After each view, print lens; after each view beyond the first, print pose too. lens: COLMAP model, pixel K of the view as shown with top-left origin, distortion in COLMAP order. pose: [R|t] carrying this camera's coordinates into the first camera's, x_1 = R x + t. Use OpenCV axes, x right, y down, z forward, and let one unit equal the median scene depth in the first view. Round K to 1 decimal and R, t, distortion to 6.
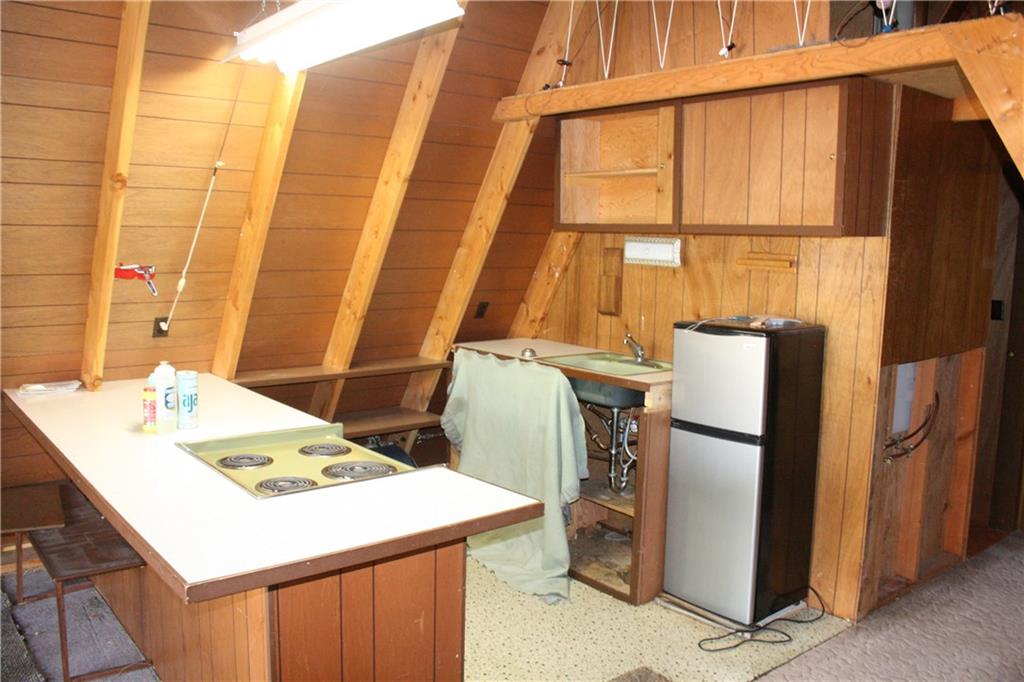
lens RADIAL K [[836.8, 0, 505.6], [0, 836.8, 339.1], [0, 0, 1]] dist [-0.160138, 0.118478]
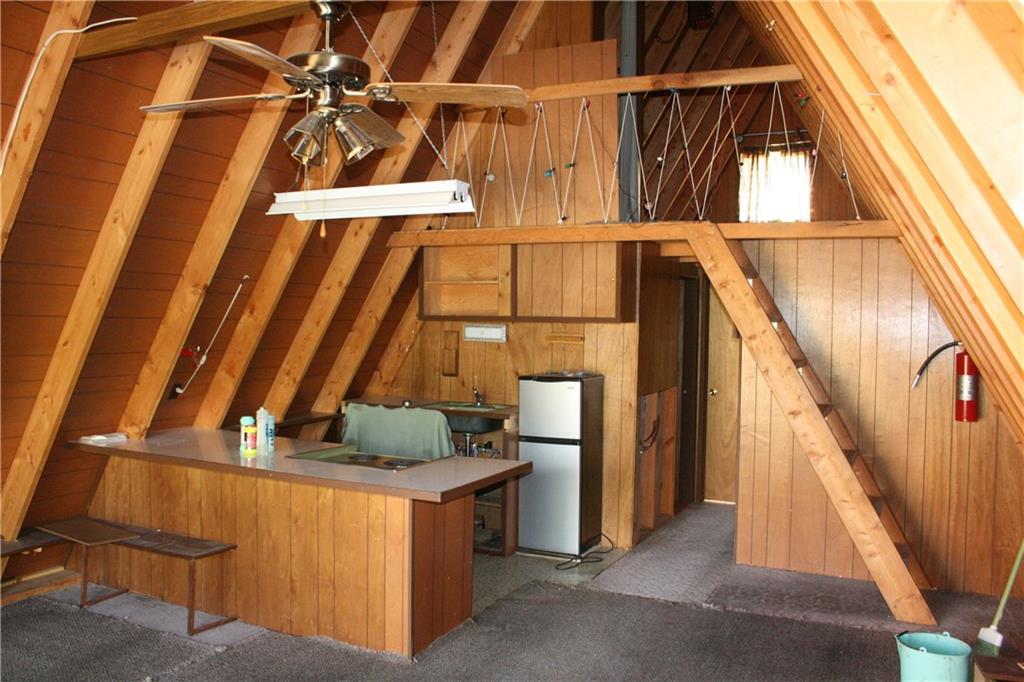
lens RADIAL K [[836.8, 0, 505.6], [0, 836.8, 339.1], [0, 0, 1]] dist [-0.160138, 0.118478]
pose [[0.908936, -0.013414, 0.416719, -0.492316], [0.051826, 0.995366, -0.081001, 0.037830], [-0.413702, 0.095221, 0.905419, -0.472958]]
